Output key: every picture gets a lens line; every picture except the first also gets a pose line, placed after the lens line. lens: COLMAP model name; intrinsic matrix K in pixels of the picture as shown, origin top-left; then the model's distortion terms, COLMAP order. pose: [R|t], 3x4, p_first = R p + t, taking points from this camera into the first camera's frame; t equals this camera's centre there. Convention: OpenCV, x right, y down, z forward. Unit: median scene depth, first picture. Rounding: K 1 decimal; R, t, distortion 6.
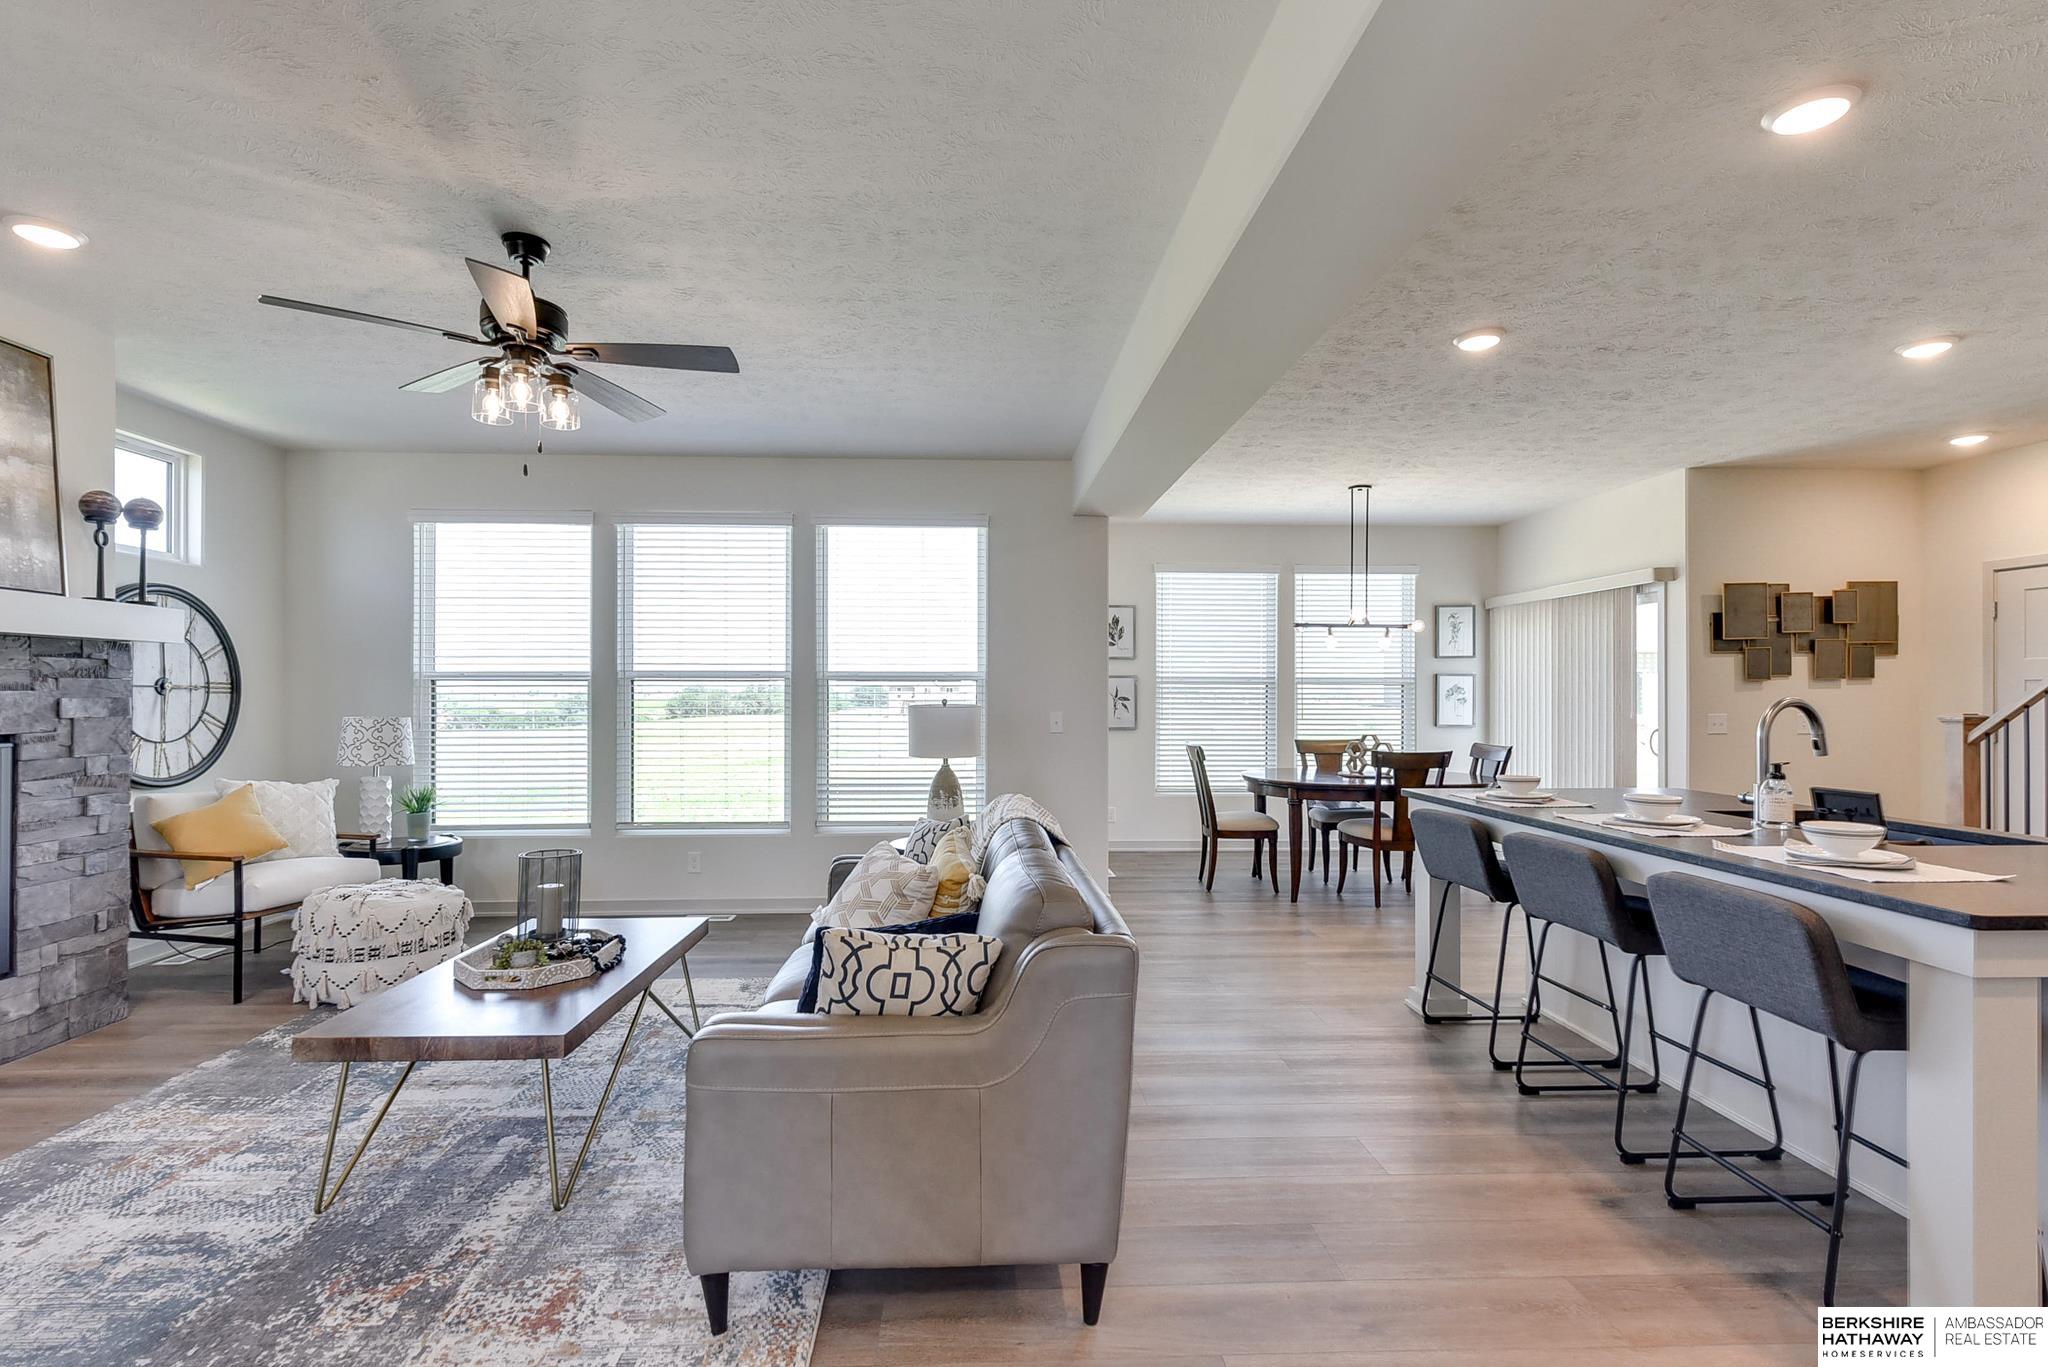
lens RADIAL K [[973.2, 0, 1027.2], [0, 973.2, 692.0], [0, 0, 1]] dist [0.000379, -0.000537]
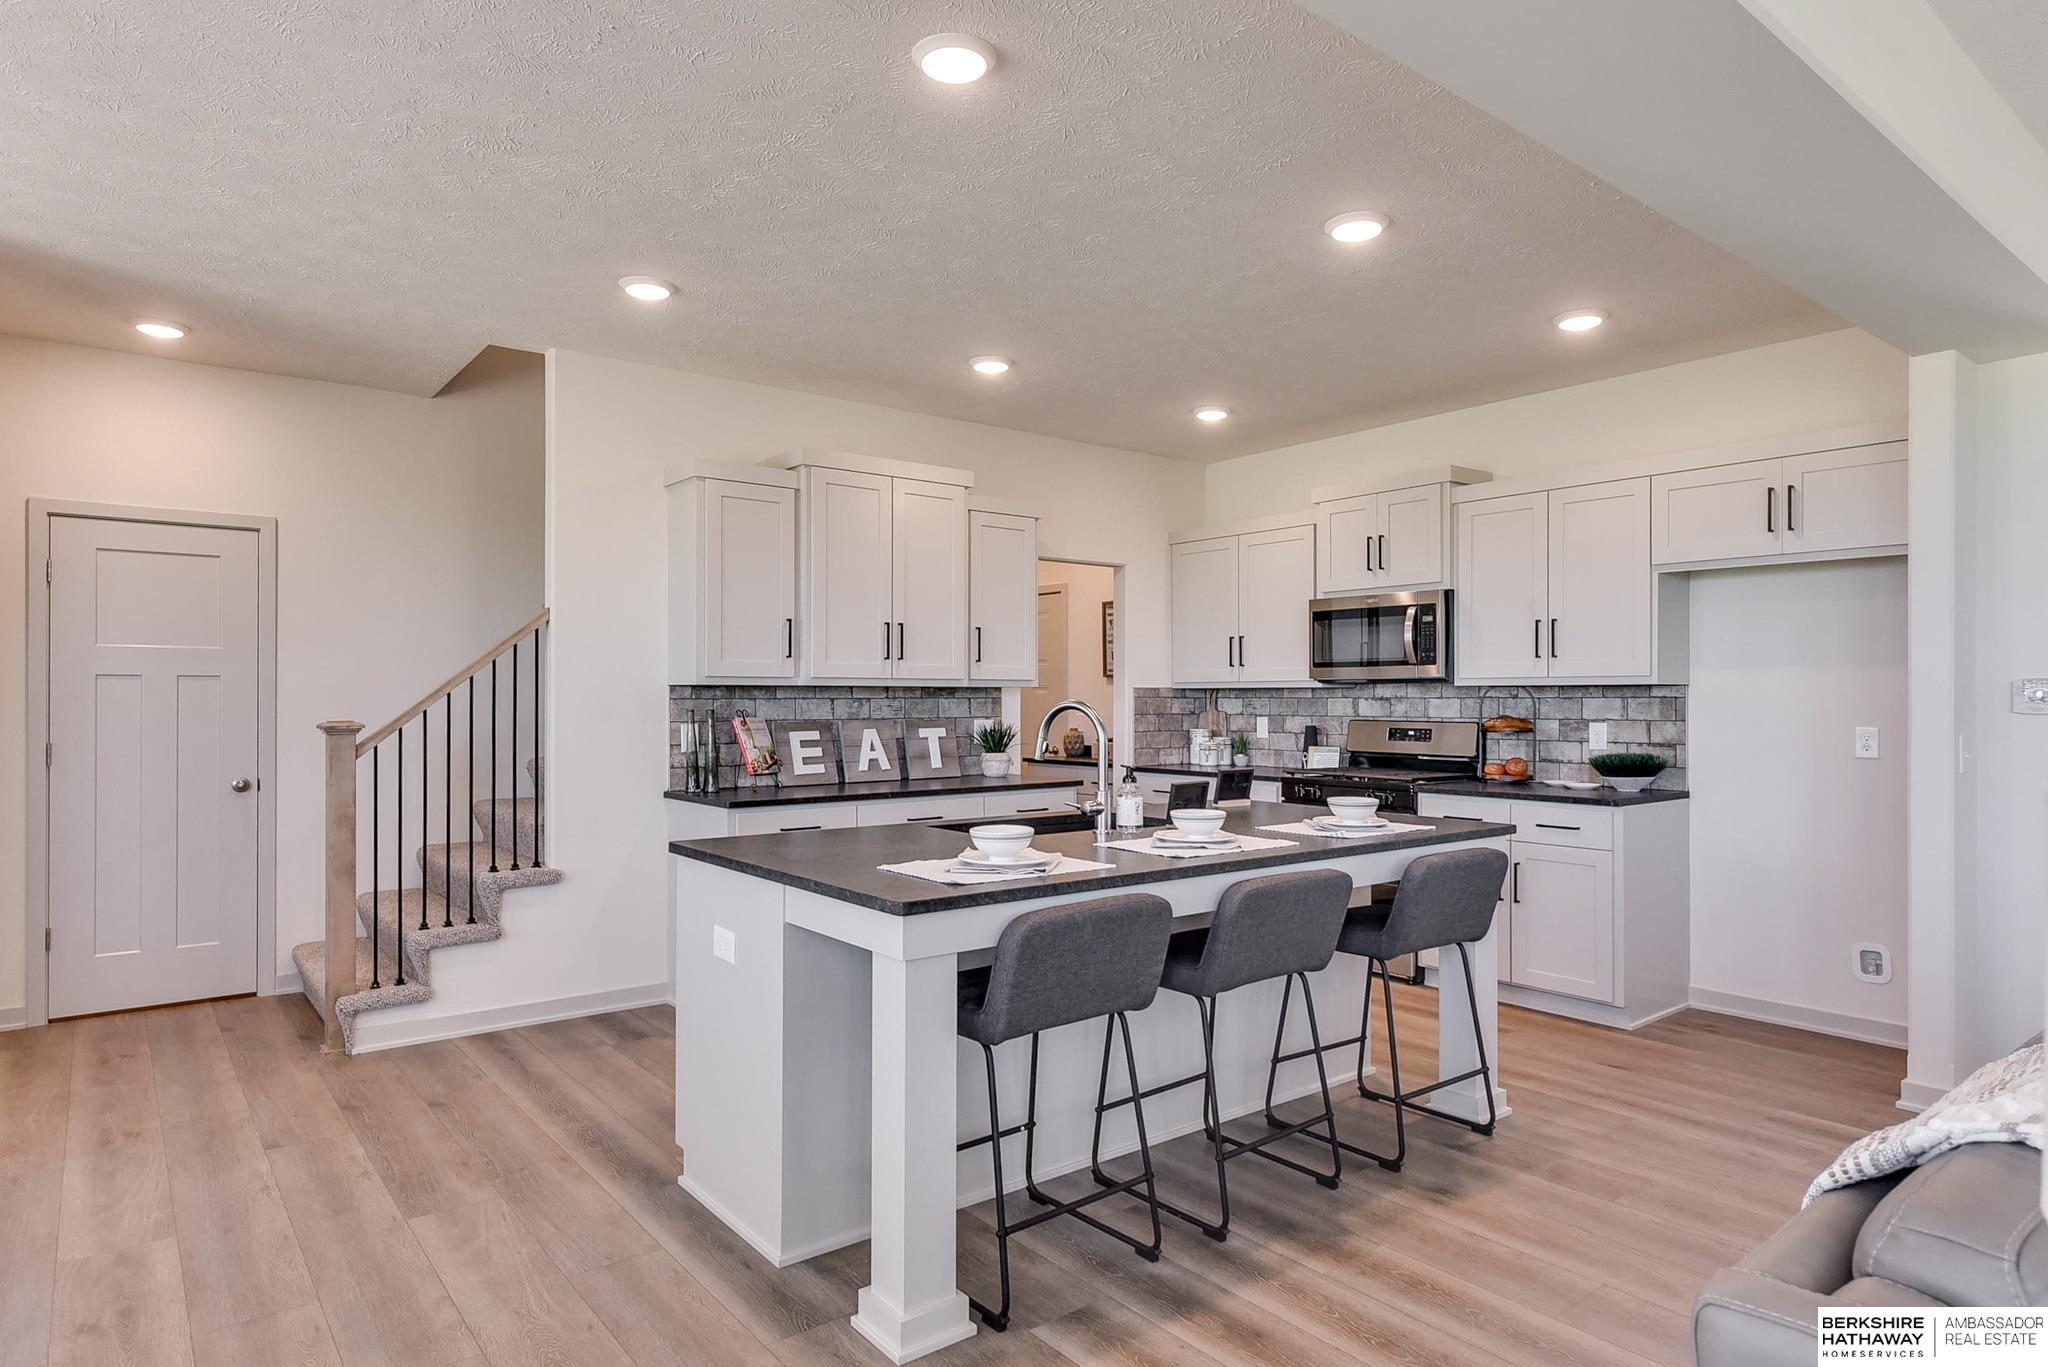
lens RADIAL K [[1171.9, 0, 1024.0], [0, 1171.9, 683.5], [0, 0, 1]] dist [-0.000114, 0.000049]
pose [[-0.581592, 0.006778, 0.813453, -0.122403], [-0.004777, 0.999920, -0.011747, 0.003309], [-0.813467, -0.010717, -0.581513, 1.687312]]
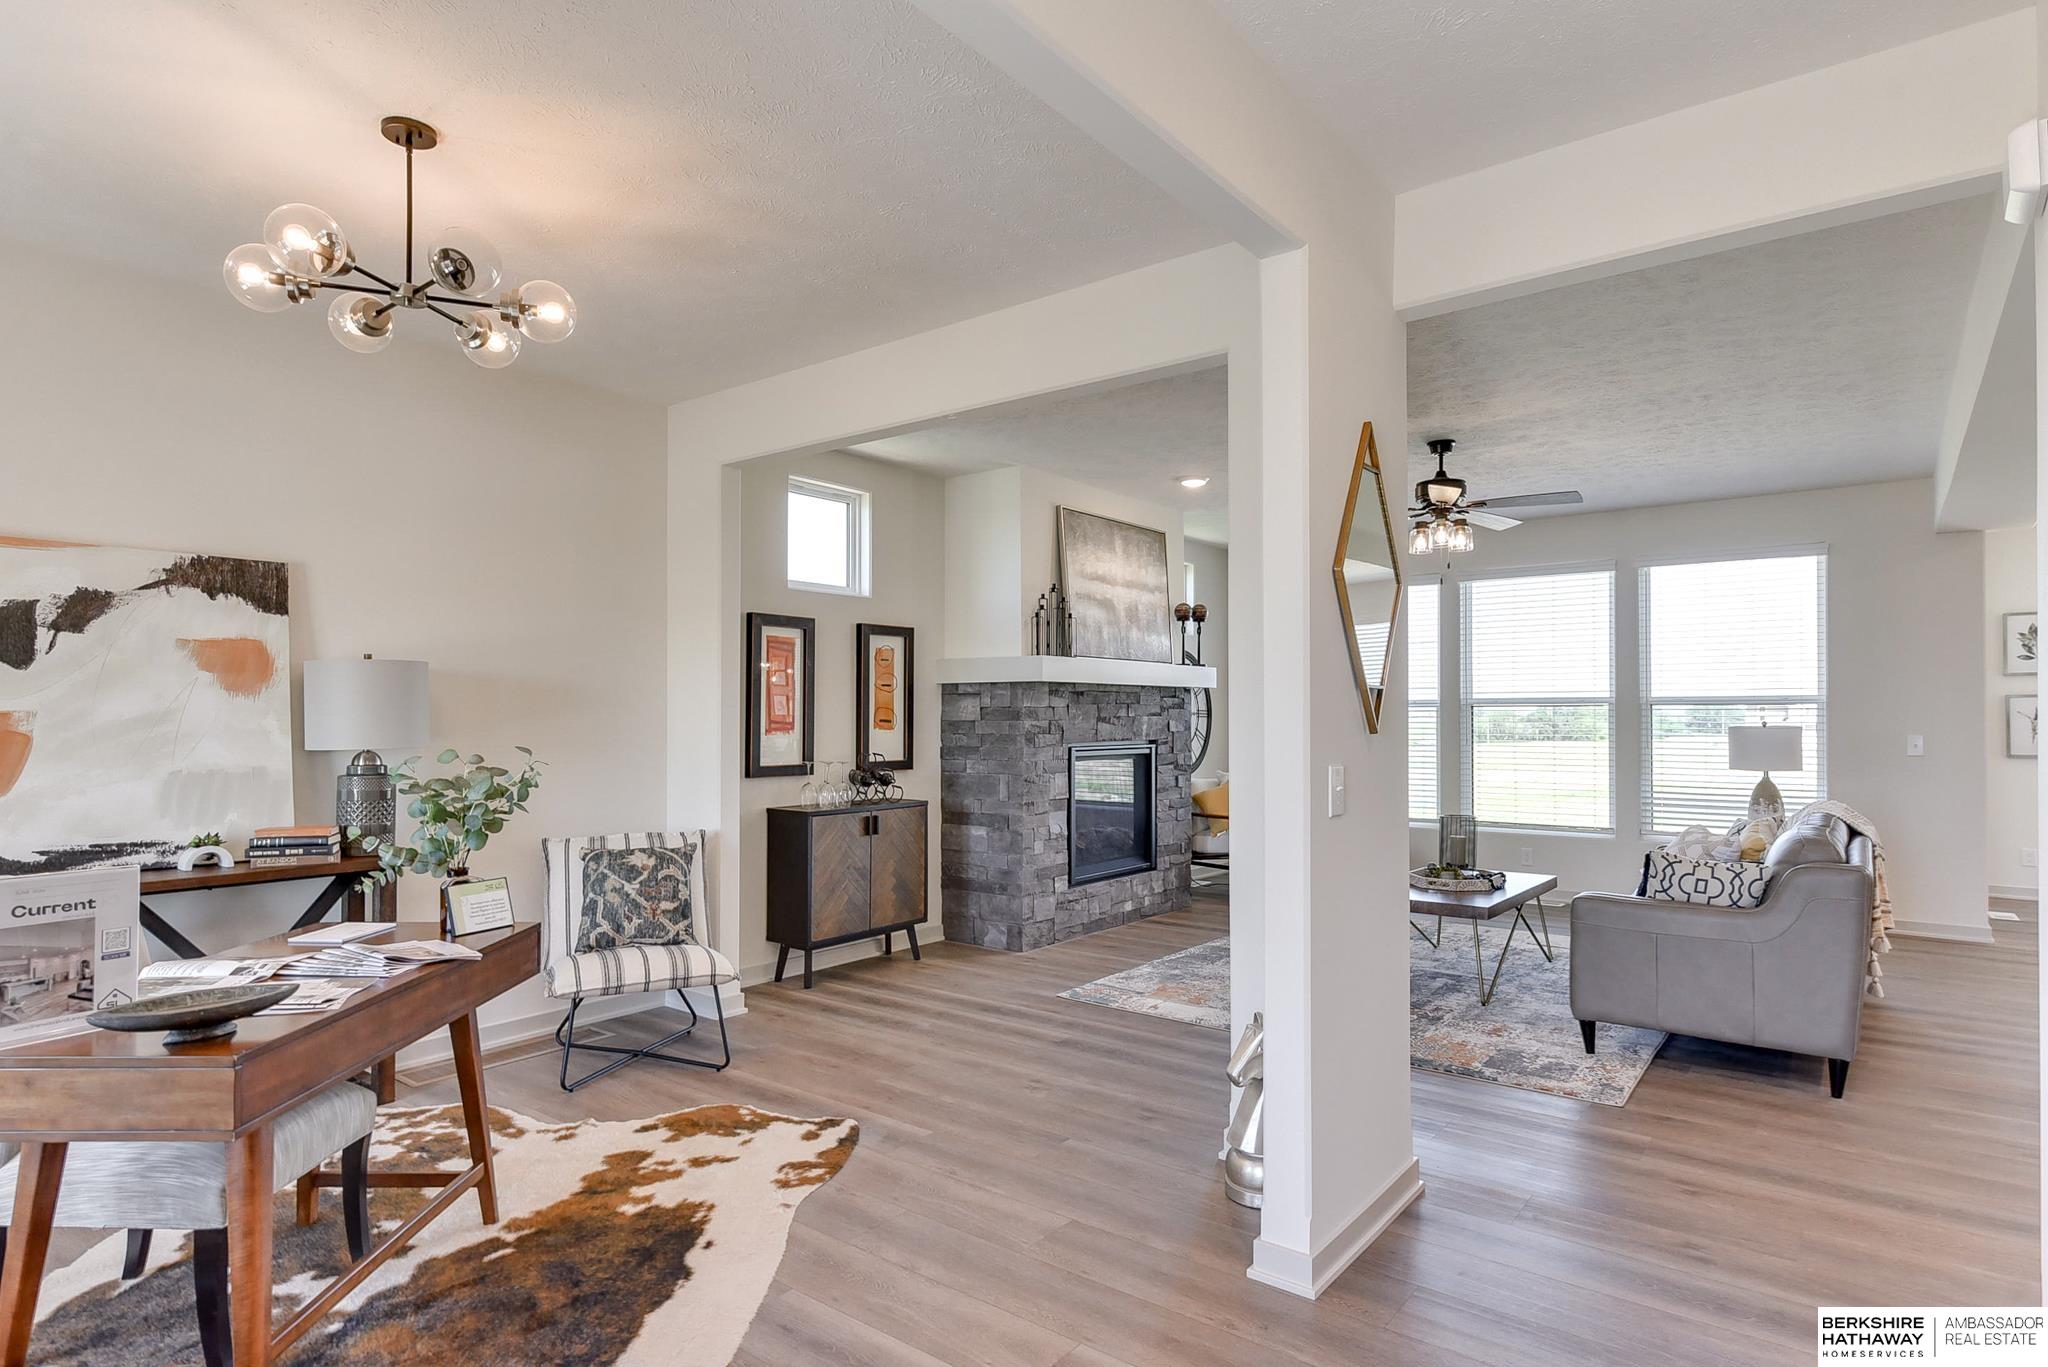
lens RADIAL K [[1140.5, 0, 989.8], [0, 1140.5, 708.4], [0, 0, 1]] dist [0.004259, 0.002048]
pose [[0.747503, -0.006854, -0.664223, 0.189024], [0.004041, 0.999975, -0.005771, -0.006104], [0.664246, 0.001630, 0.747512, -0.930698]]
